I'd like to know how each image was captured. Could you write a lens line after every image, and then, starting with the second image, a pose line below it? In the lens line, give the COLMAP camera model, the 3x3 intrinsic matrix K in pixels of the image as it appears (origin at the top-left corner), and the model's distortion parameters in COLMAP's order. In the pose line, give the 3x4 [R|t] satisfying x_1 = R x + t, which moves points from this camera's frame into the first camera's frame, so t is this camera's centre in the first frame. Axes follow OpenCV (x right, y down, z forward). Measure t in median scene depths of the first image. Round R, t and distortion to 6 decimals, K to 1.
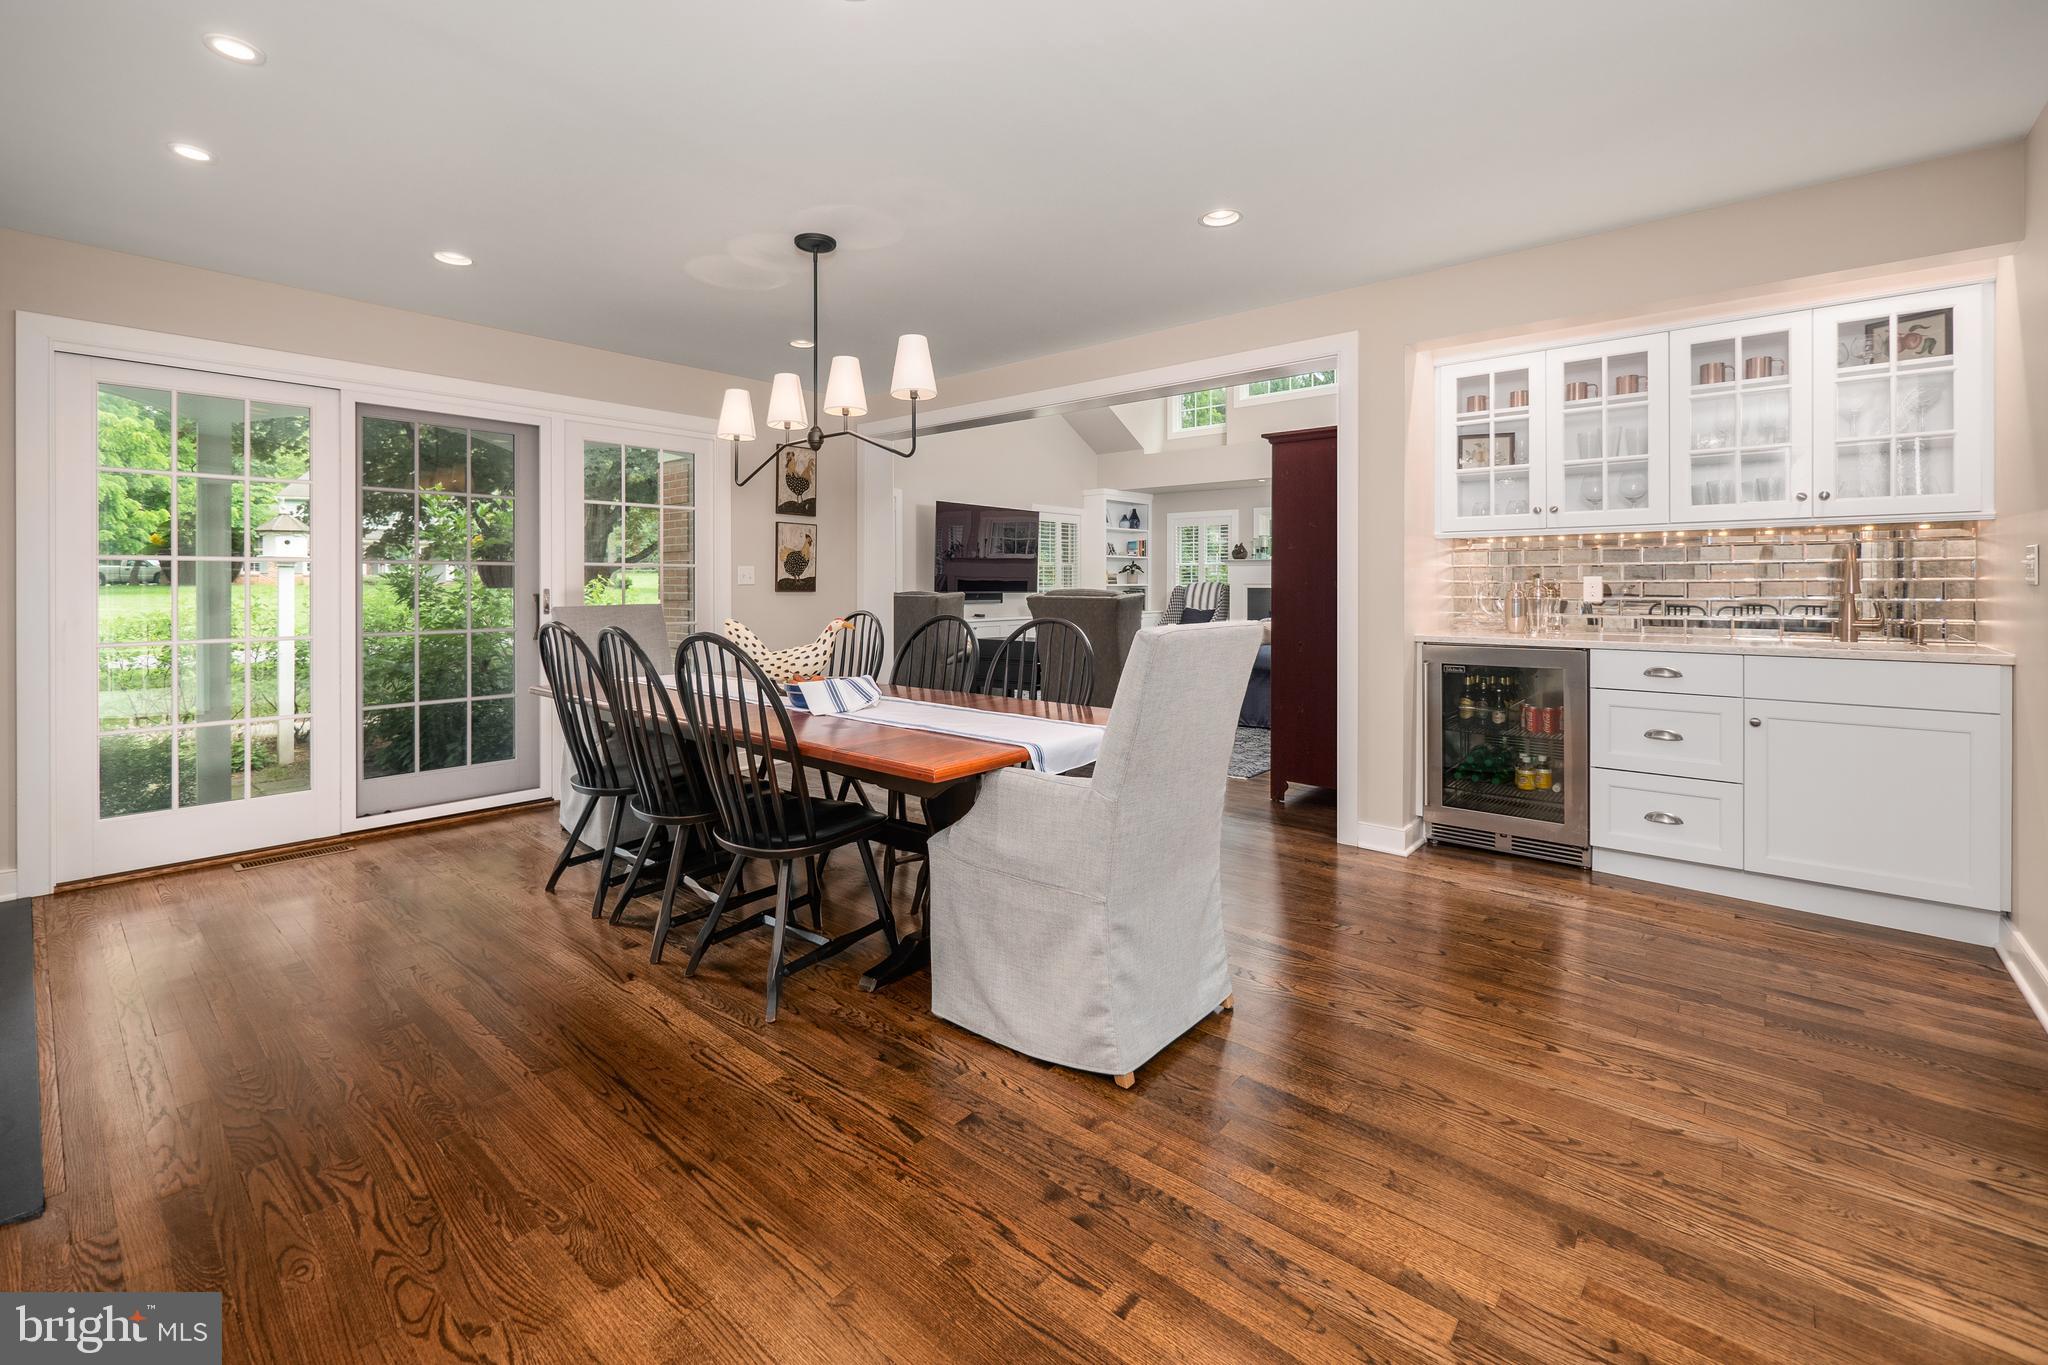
lens RADIAL K [[861.6, 0, 1012.0], [0, 861.6, 587.0], [0, 0, 1]] dist [-0.001828, -0.000455]
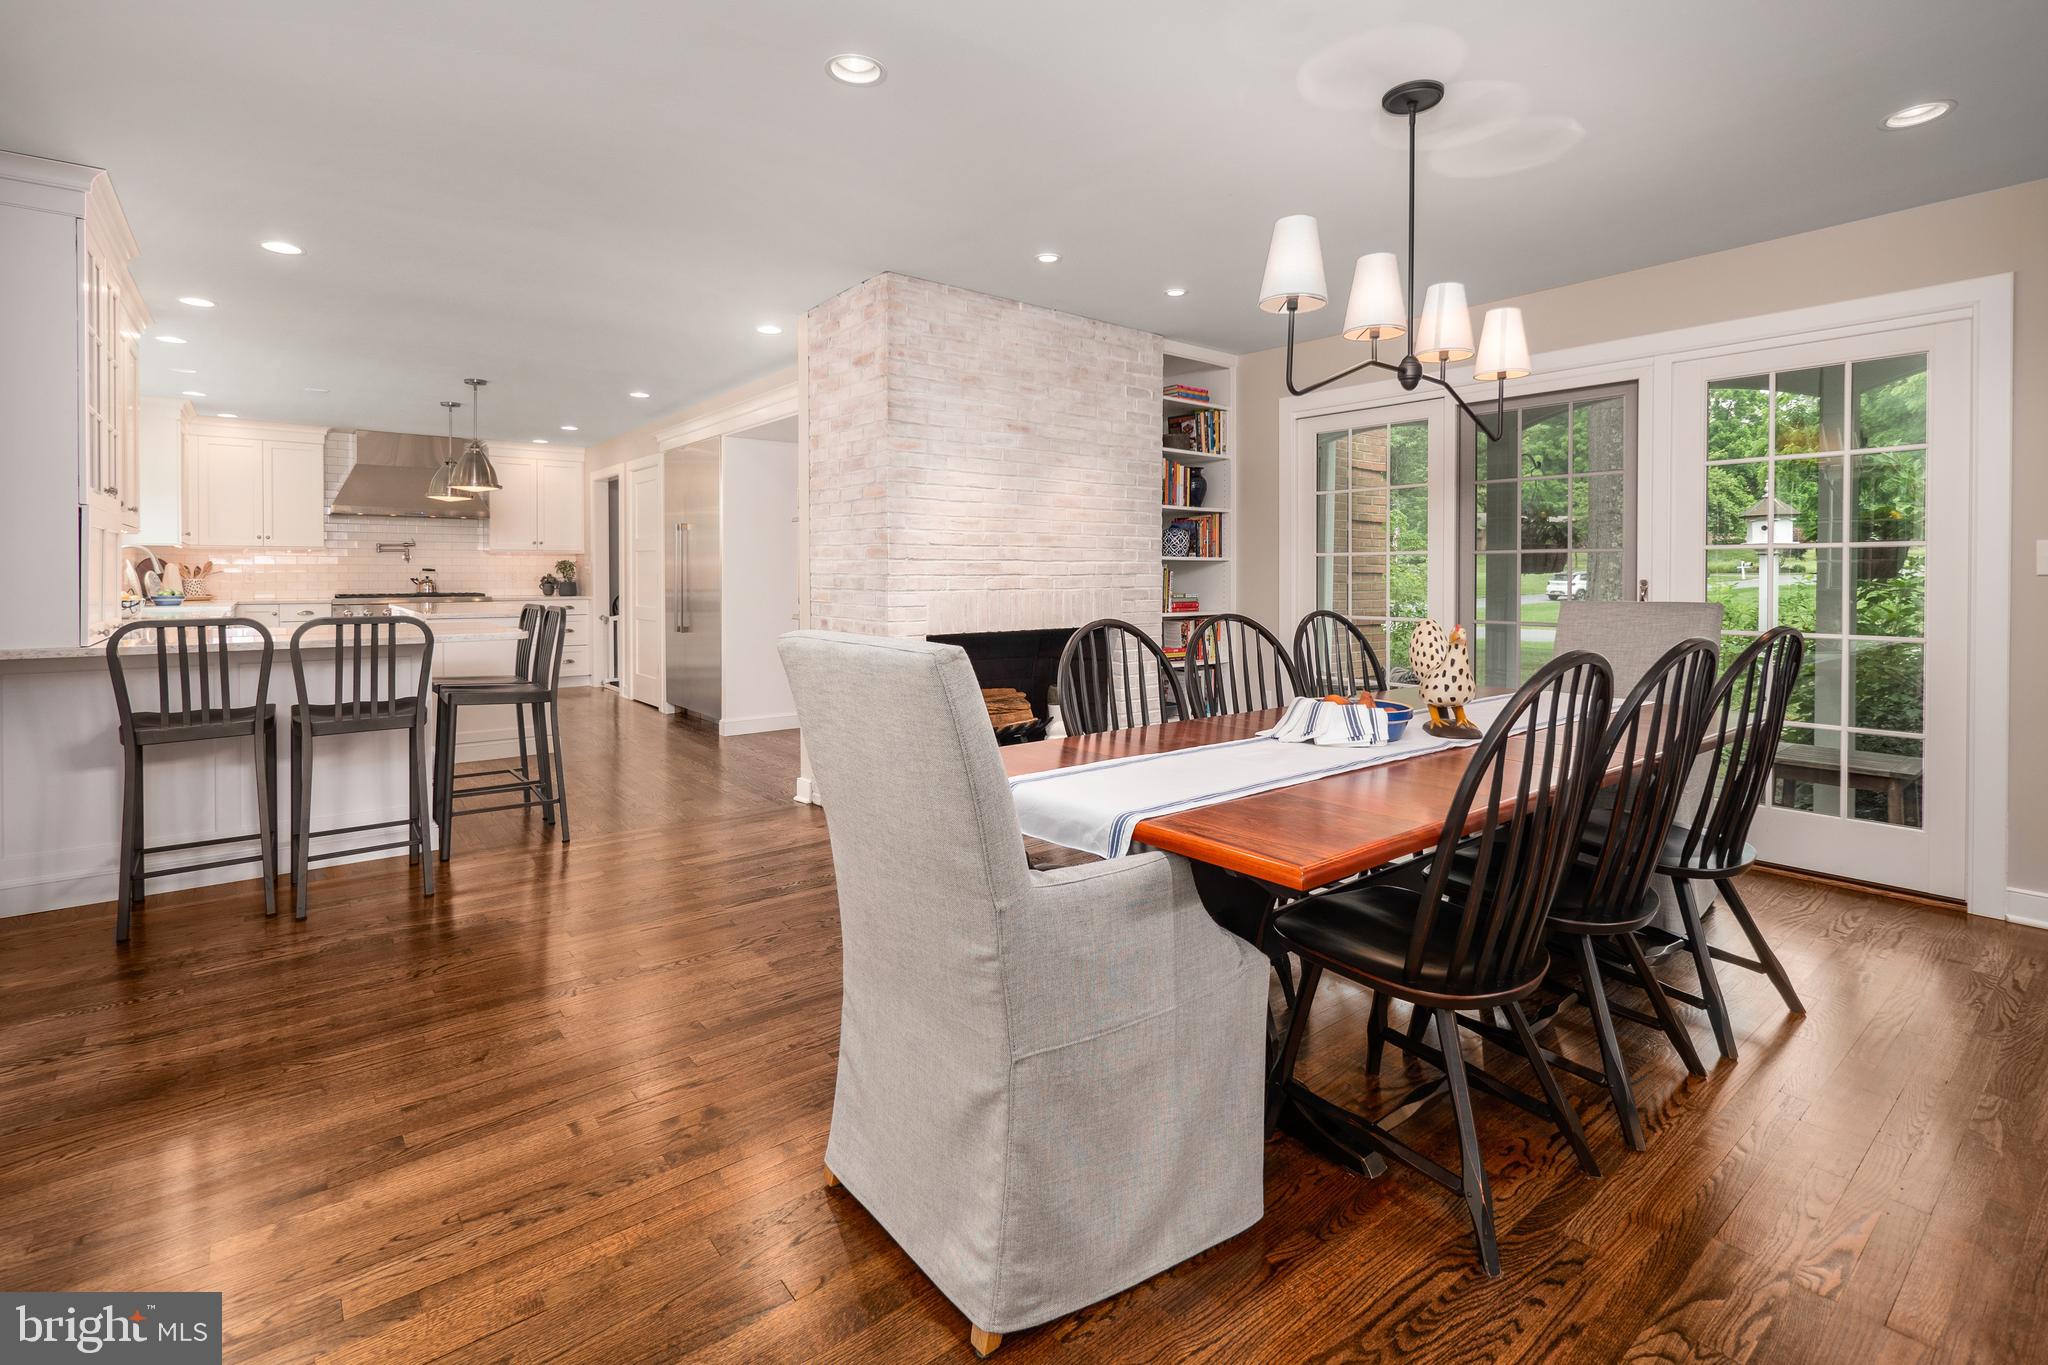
lens RADIAL K [[938.6, 0, 1022.7], [0, 938.6, 570.2], [0, 0, 1]] dist [-0.000744, -0.000541]
pose [[-0.175846, -0.001969, -0.984416, 0.234476], [-0.004302, 0.999990, -0.001231, -0.001692], [0.984408, 0.004018, -0.175853, 0.317288]]
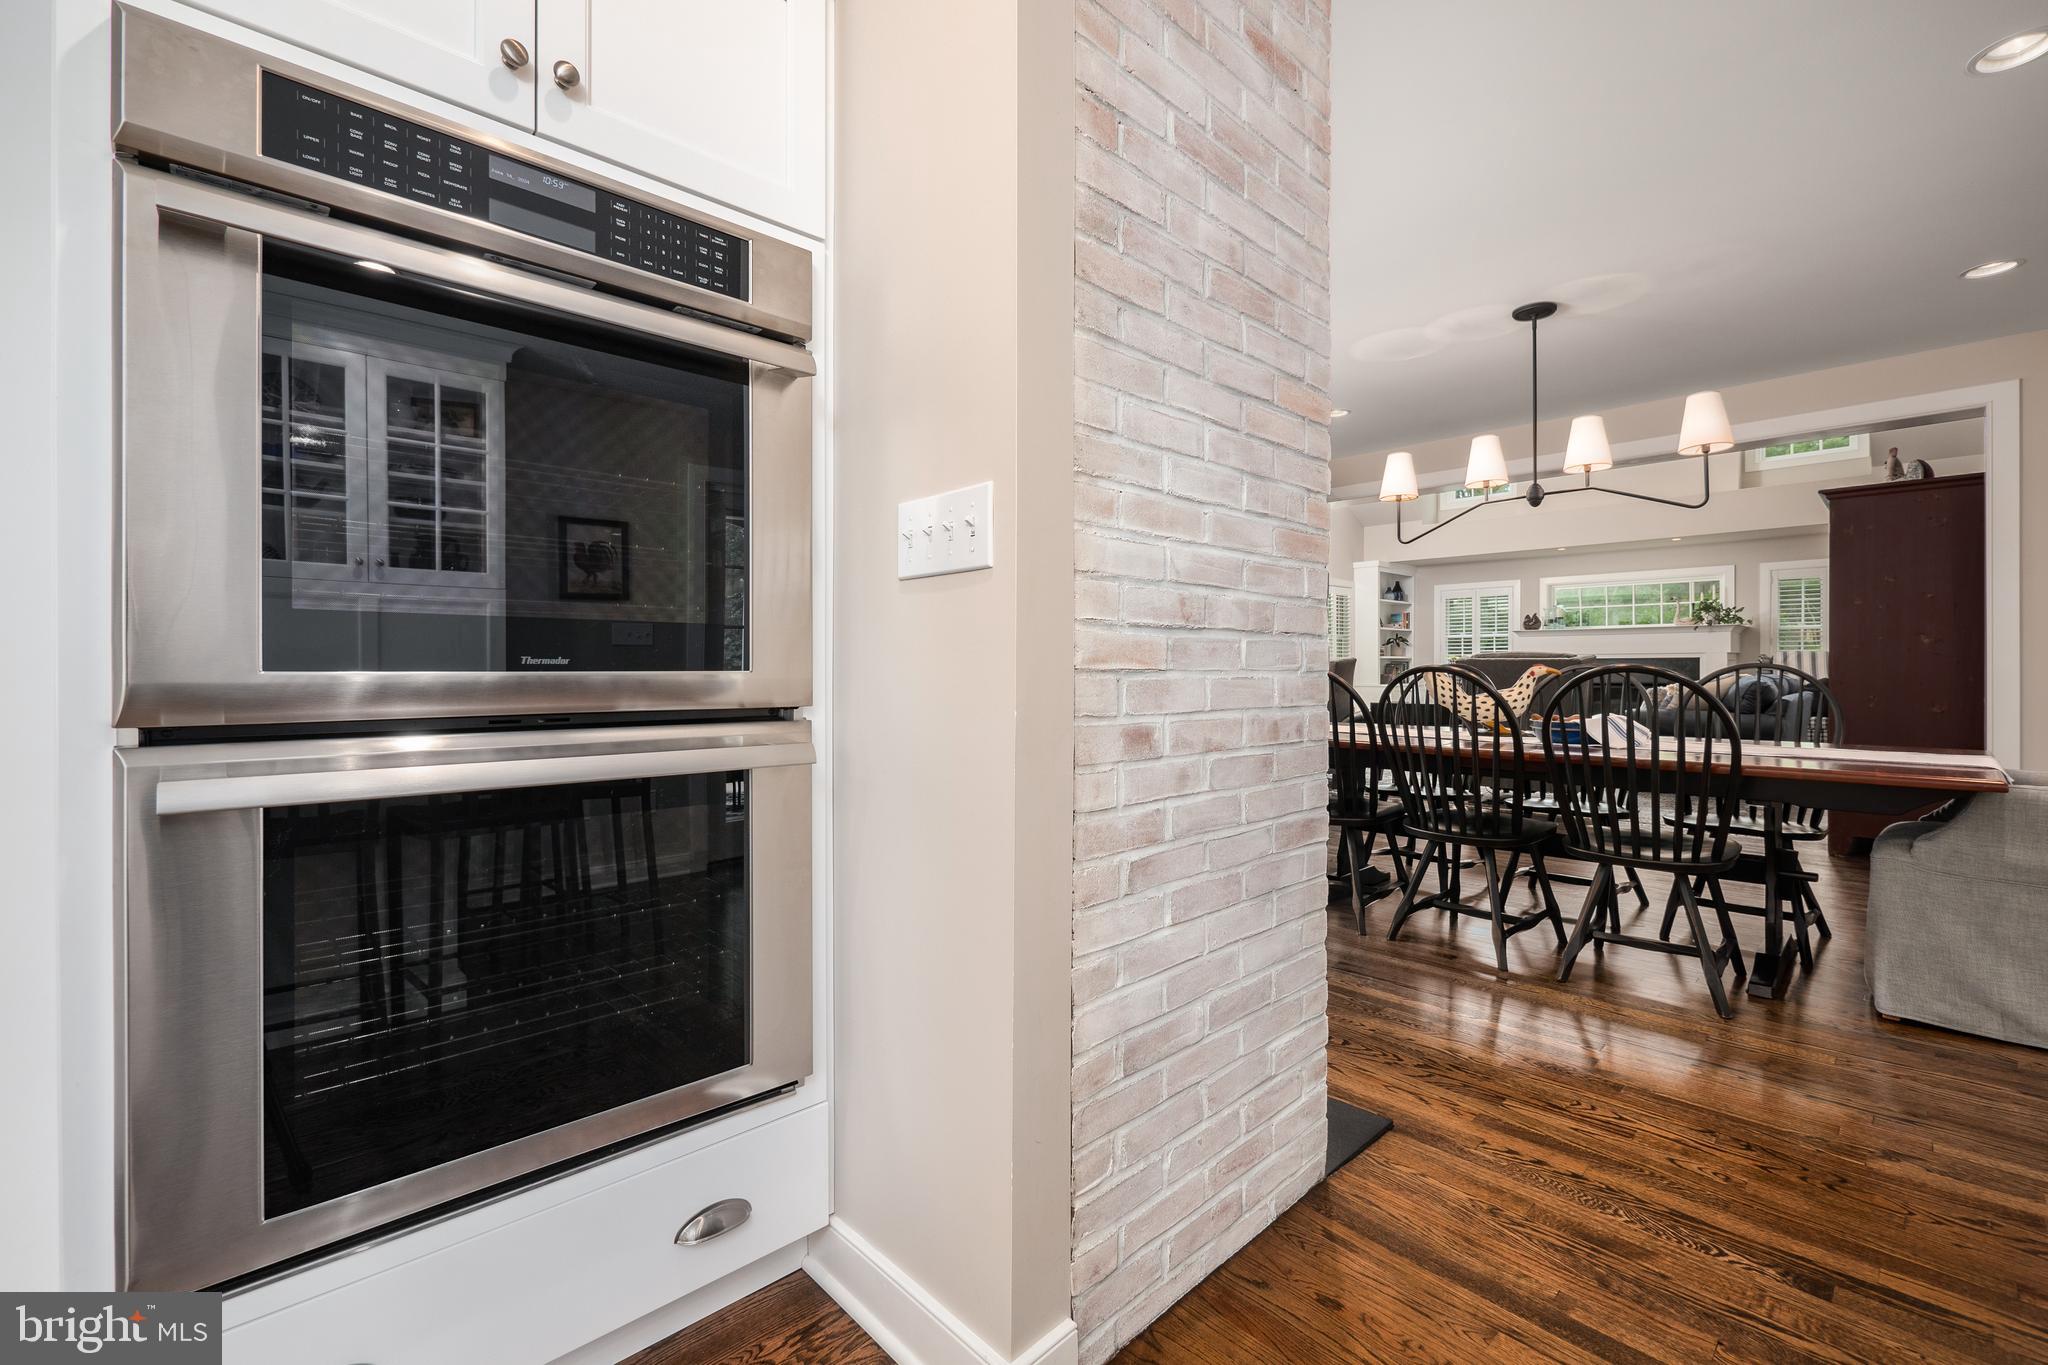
lens RADIAL K [[854.7, 0, 1020.1], [0, 854.7, 672.2], [0, 0, 1]] dist [-0.000591, -0.000322]
pose [[0.995518, -0.000693, -0.094572, -0.296445], [0.000935, 0.999996, 0.002515, 0.017188], [0.094570, -0.002592, 0.995515, -0.045890]]
